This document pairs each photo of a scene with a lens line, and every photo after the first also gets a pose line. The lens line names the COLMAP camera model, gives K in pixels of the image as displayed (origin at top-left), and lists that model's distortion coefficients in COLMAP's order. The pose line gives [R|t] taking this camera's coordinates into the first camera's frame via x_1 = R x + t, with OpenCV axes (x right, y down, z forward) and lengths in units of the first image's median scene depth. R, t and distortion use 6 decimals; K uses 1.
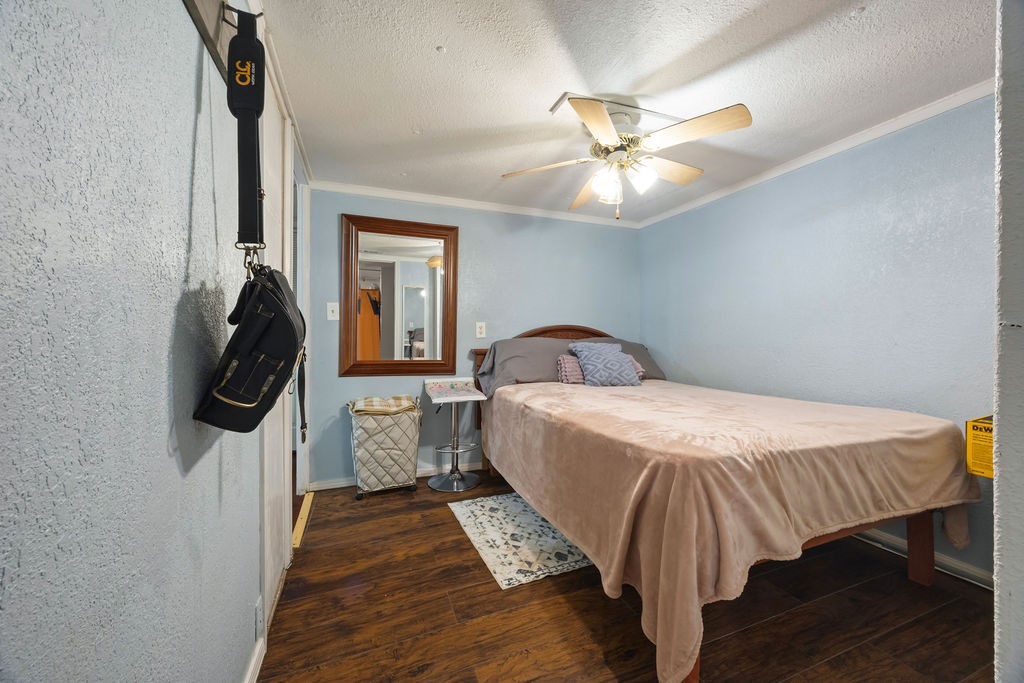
lens RADIAL K [[389.2, 0, 514.6], [0, 389.2, 341.1], [0, 0, 1]] dist [-0.002791, -0.000355]
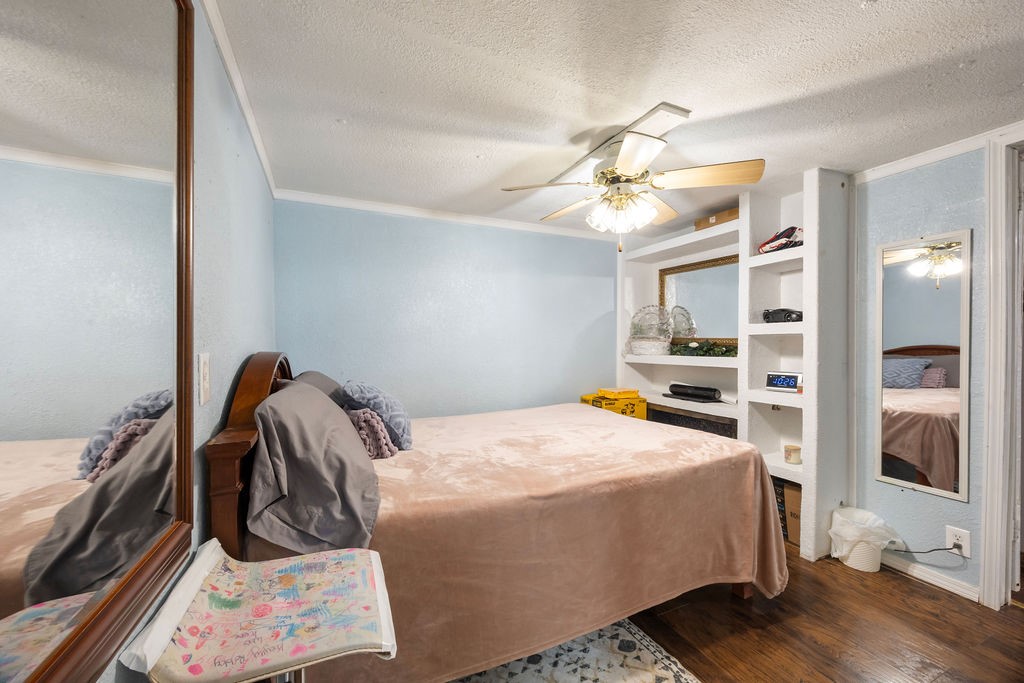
lens RADIAL K [[389.2, 0, 515.7], [0, 389.2, 344.5], [0, 0, 1]] dist [-0.002791, -0.000355]
pose [[-0.061931, 0.001976, 0.998078, -0.652911], [0.004488, 0.999988, -0.001701, -0.062035], [-0.998070, 0.004374, -0.061939, 1.258479]]
